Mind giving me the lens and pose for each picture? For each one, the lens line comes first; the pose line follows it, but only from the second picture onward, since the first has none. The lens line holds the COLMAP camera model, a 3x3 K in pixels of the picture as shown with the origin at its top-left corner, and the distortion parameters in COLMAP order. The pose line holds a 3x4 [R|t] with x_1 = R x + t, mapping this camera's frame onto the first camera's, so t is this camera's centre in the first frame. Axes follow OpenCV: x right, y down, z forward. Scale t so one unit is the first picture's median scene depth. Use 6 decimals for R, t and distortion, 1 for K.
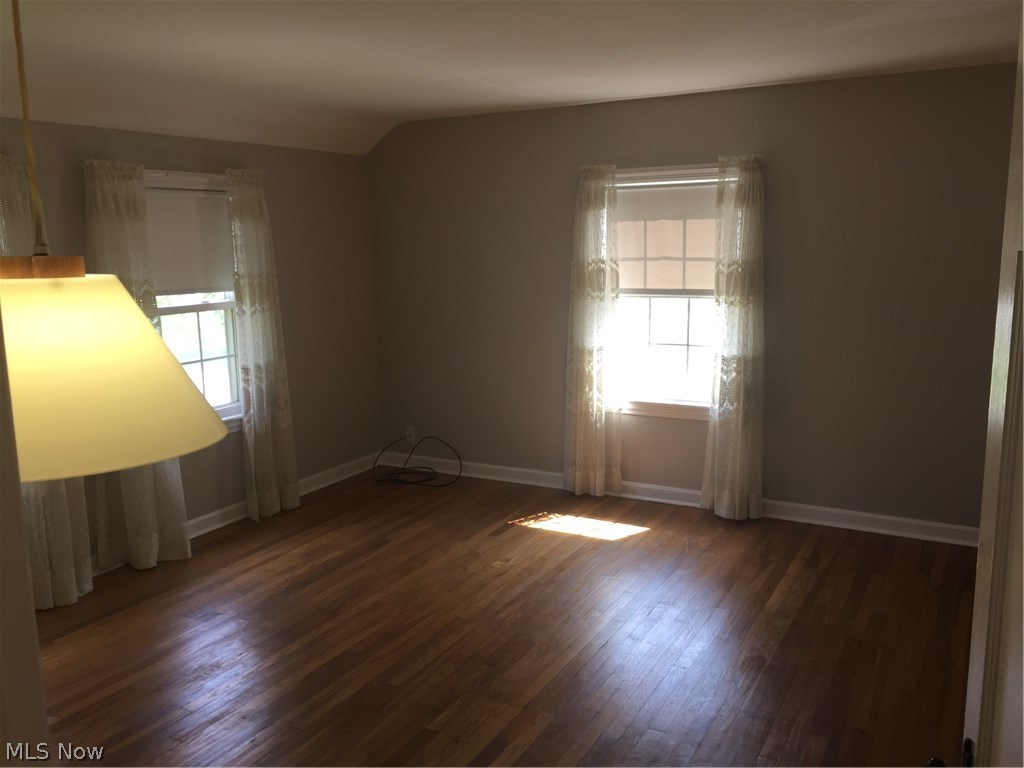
lens RADIAL K [[877.7, 0, 509.3], [0, 877.7, 384.8], [0, 0, 1]] dist [0.064141, -0.008892]
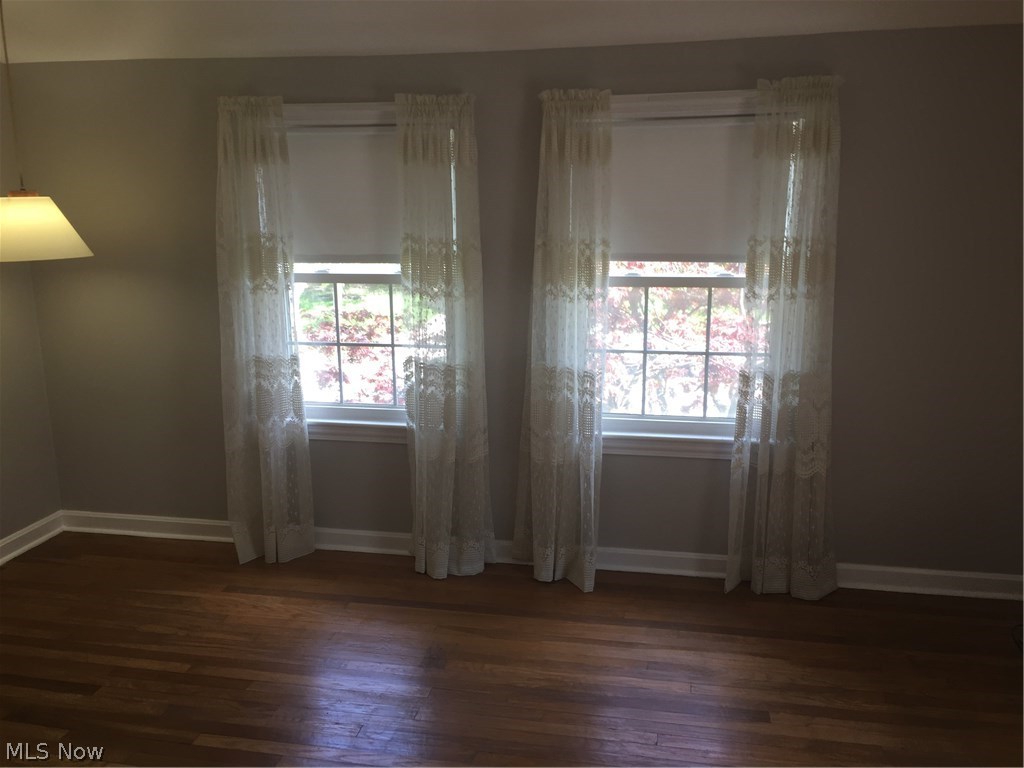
lens RADIAL K [[877.7, 0, 510.5], [0, 877.7, 384.3], [0, 0, 1]] dist [0.064141, -0.008892]
pose [[0.309290, 0.221023, -0.924926, 0.286119], [-0.153812, 0.971436, 0.180703, -0.109265], [0.938446, 0.086375, 0.334452, 0.600954]]
